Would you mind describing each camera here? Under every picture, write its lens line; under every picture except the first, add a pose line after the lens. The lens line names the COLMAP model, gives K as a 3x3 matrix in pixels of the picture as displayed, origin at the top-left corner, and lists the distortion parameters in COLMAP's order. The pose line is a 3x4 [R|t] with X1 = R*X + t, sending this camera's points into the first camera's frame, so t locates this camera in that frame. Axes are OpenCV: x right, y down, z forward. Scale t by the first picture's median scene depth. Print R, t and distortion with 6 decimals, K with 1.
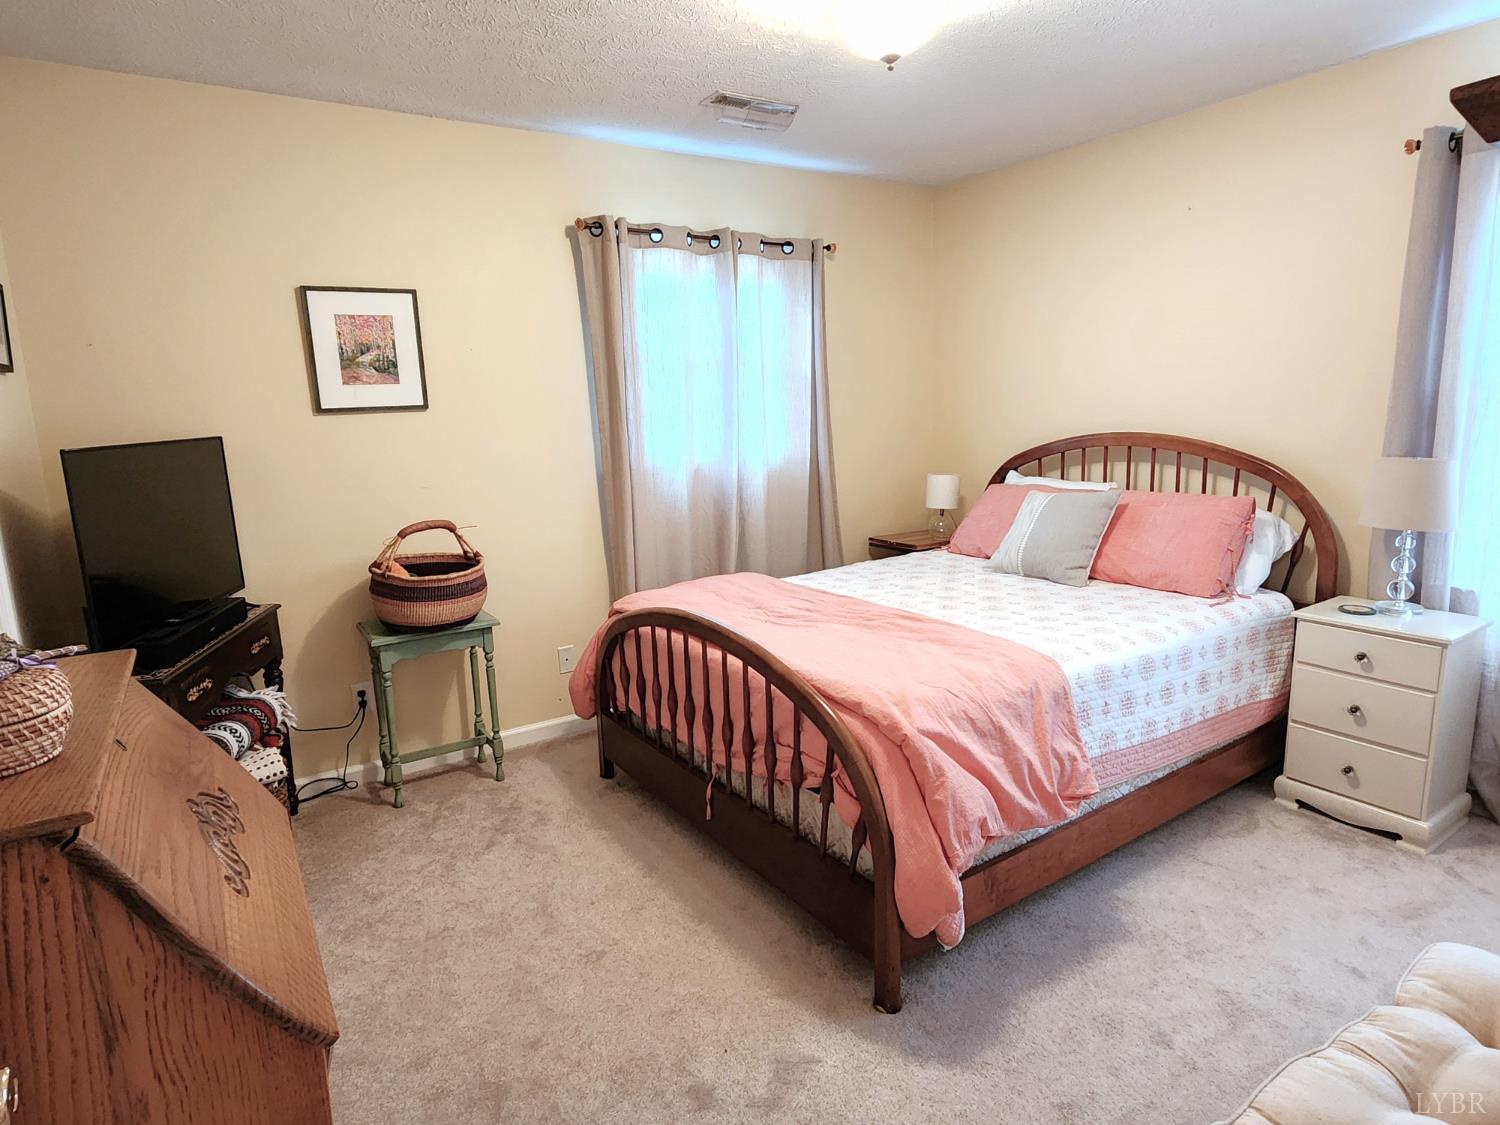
lens RADIAL K [[856.2, 0, 753.0], [0, 856.2, 556.6], [0, 0, 1]] dist [-0.000290, -0.003361]
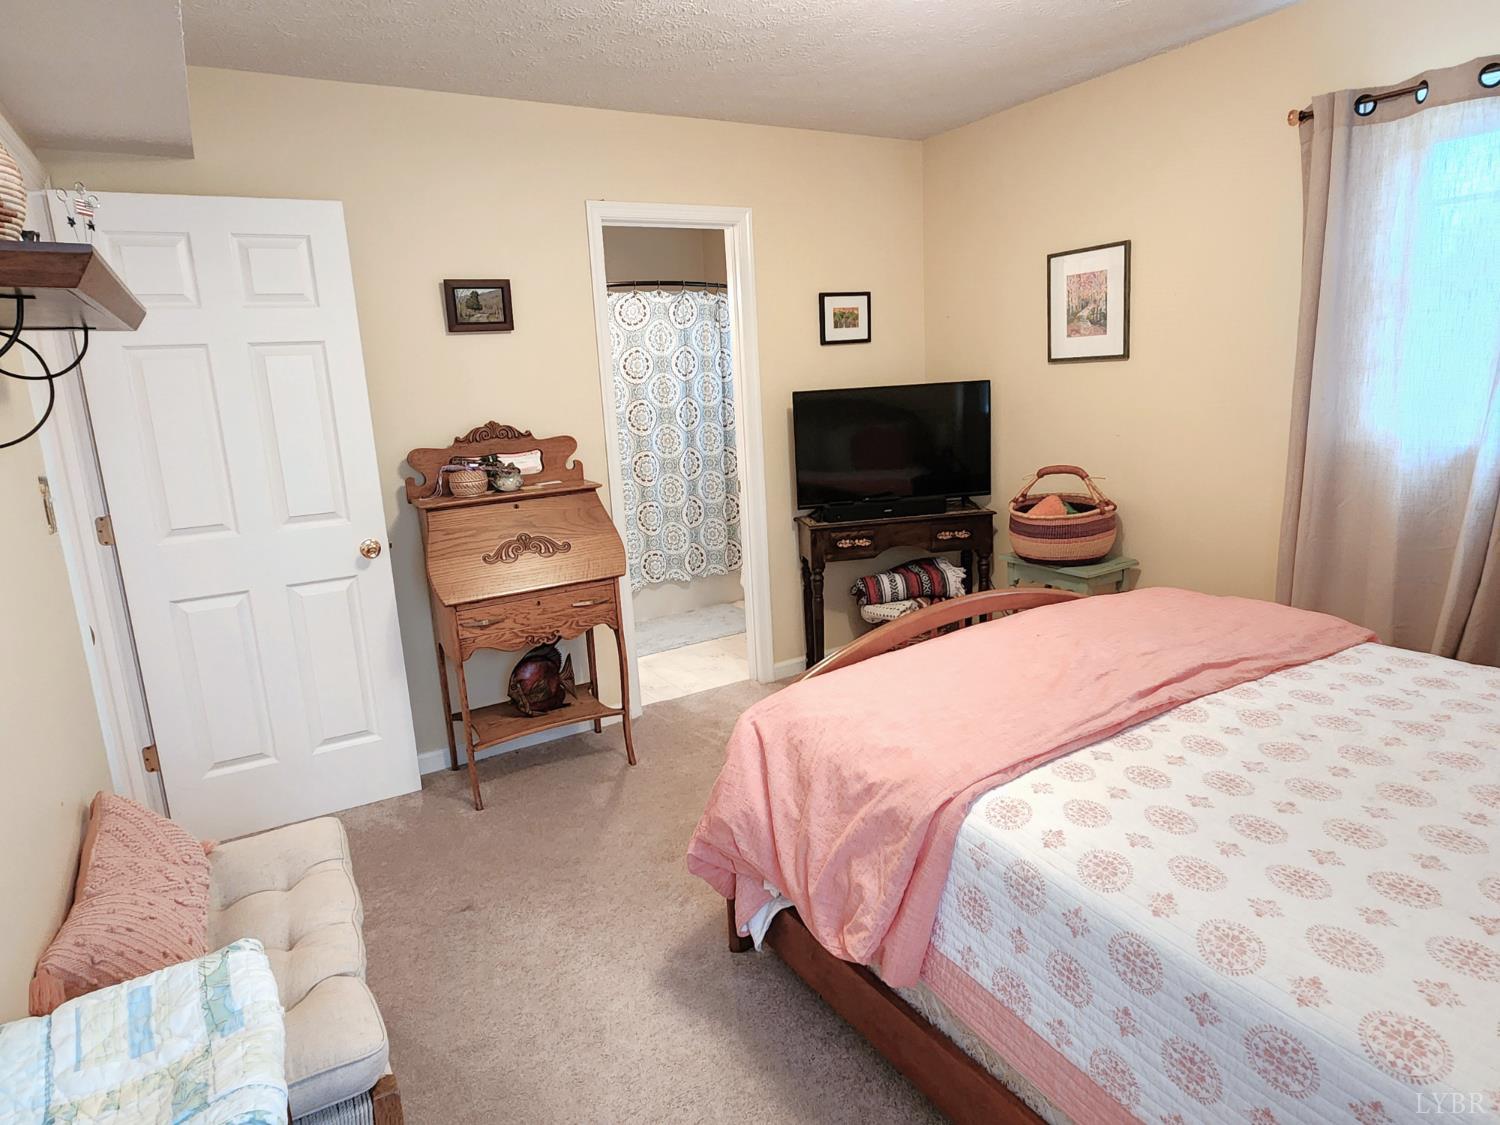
lens RADIAL K [[856.2, 0, 753.0], [0, 856.2, 556.6], [0, 0, 1]] dist [-0.000290, -0.003361]
pose [[-0.028003, 0.248053, -0.968342, 0.715937], [-0.122587, 0.960557, 0.249604, -0.152186], [0.992063, 0.125696, 0.003510, 0.609436]]
